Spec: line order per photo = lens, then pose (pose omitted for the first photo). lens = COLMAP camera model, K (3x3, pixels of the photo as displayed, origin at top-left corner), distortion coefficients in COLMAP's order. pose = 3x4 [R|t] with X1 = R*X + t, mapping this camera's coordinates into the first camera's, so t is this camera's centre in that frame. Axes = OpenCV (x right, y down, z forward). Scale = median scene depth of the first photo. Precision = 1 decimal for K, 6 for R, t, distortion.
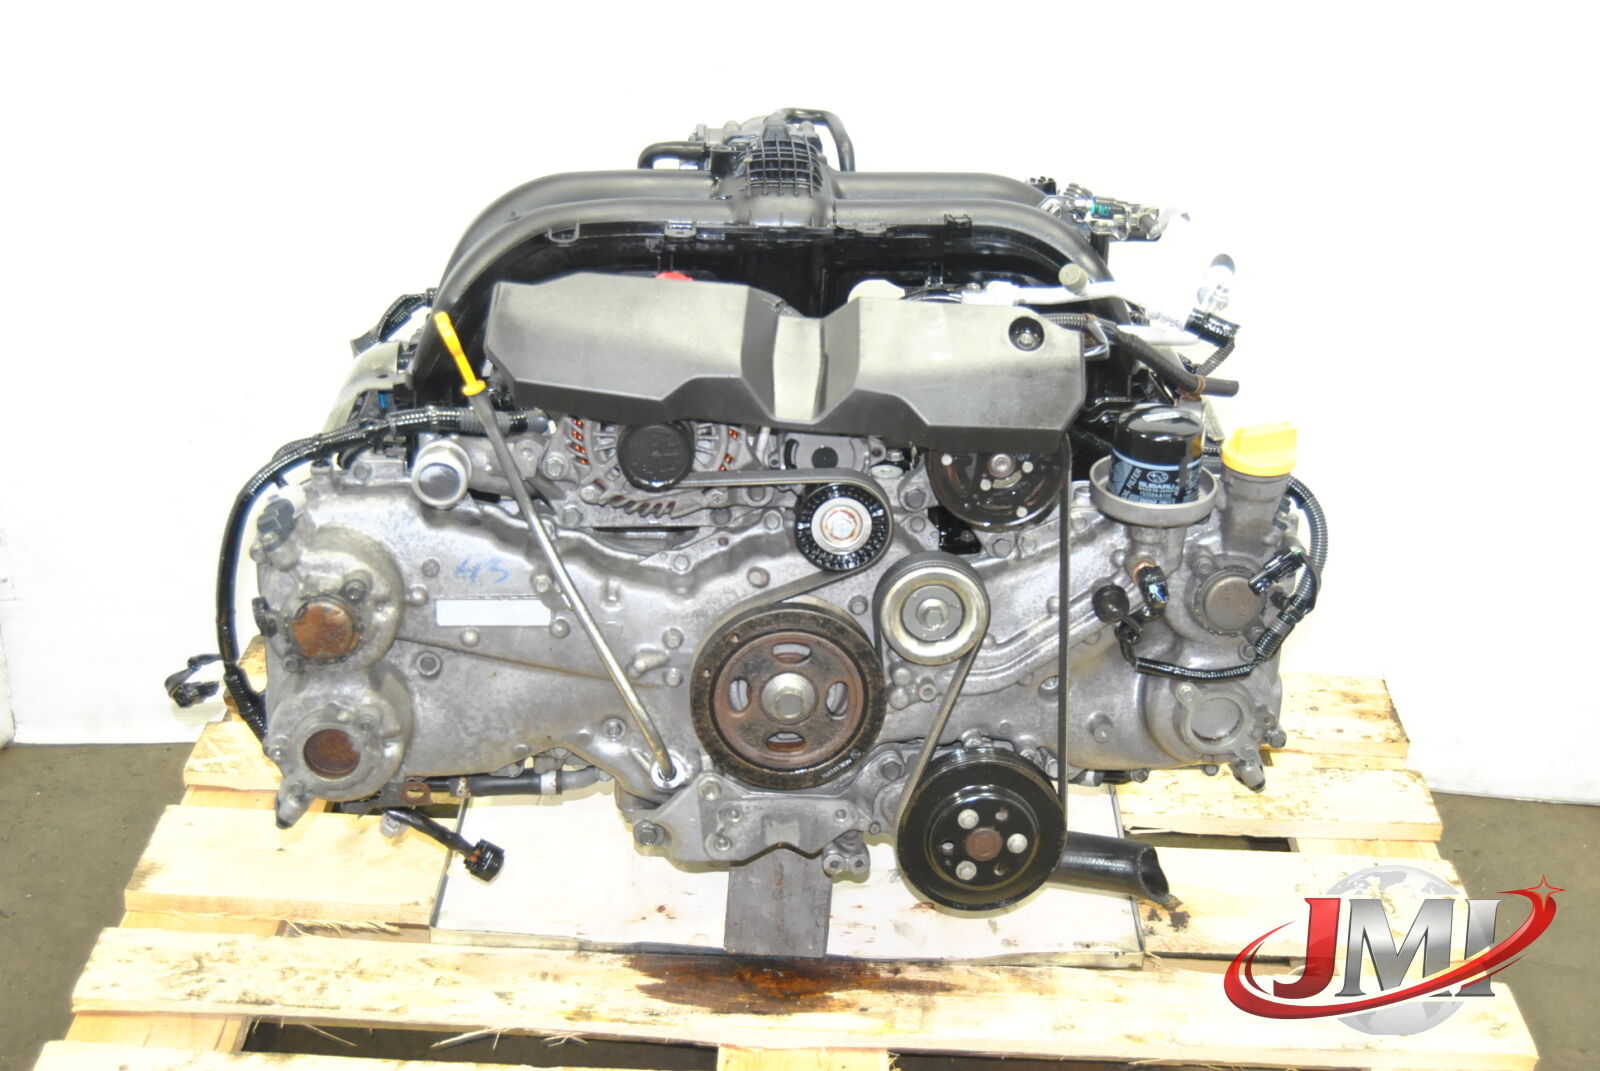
lens RADIAL K [[2158.9, 0, 807.5], [0, 2158.9, 529.4], [0, 0, 1]] dist [0.001776, 0.000000]
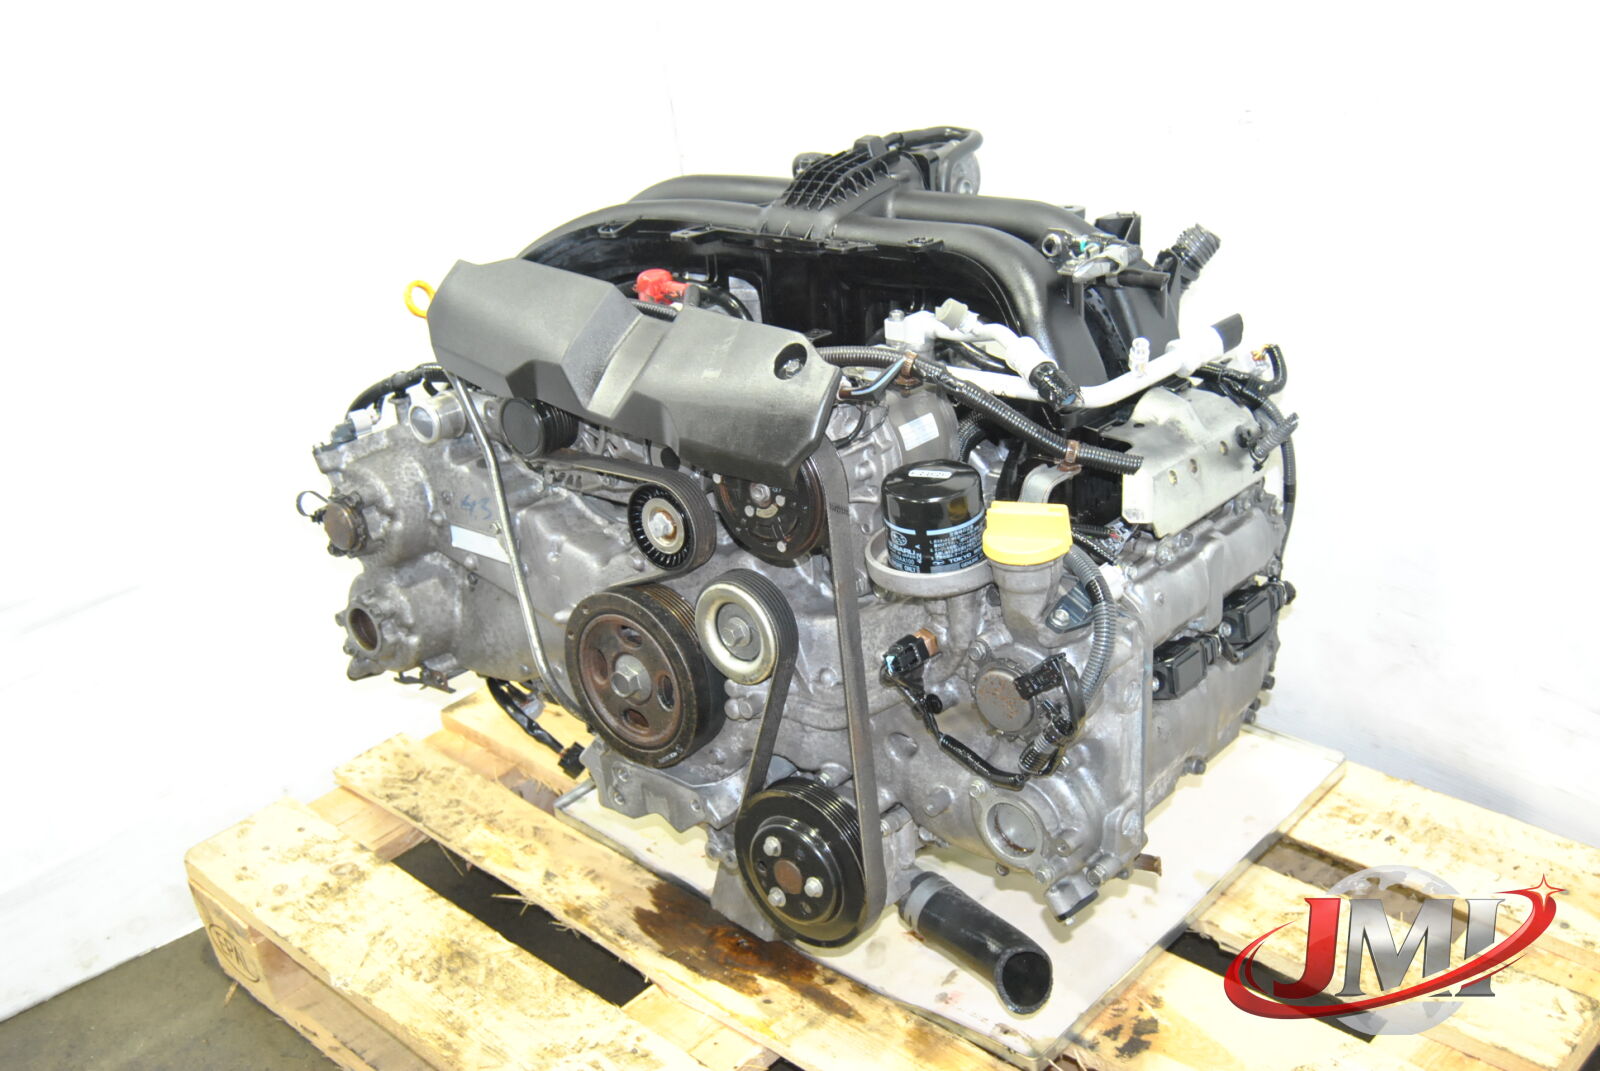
lens RADIAL K [[1738.2, 0, 792.8], [0, 1738.2, 535.6], [0, 0, 1]] dist [0.002917, 0.000000]
pose [[0.715912, 0.191639, -0.671375, 0.585489], [-0.171569, 0.980395, 0.096896, -0.083575], [0.676782, 0.045818, 0.734757, 0.413673]]
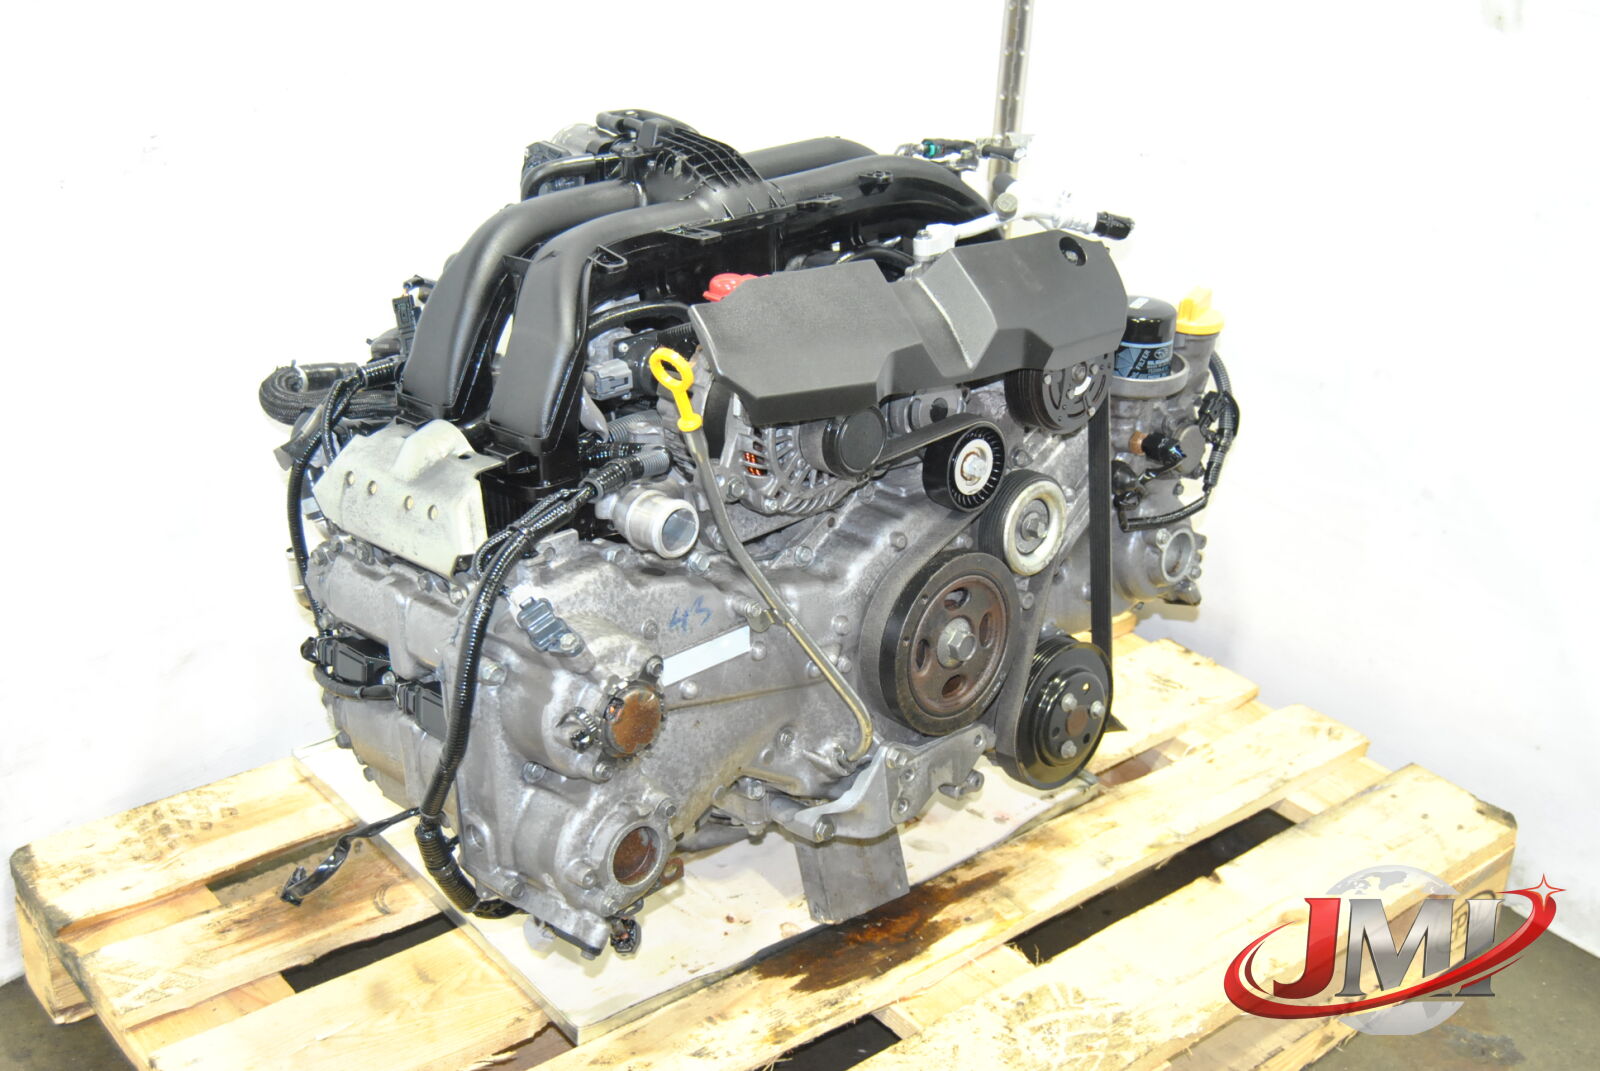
lens RADIAL K [[1938.5, 0, 796.6], [0, 1938.5, 542.7], [0, 0, 1]] dist [-0.021054, 0.000000]
pose [[0.760966, -0.283046, 0.583794, -0.581051], [0.275750, 0.955600, 0.103877, -0.083706], [-0.587276, 0.081934, 0.805229, 0.280207]]
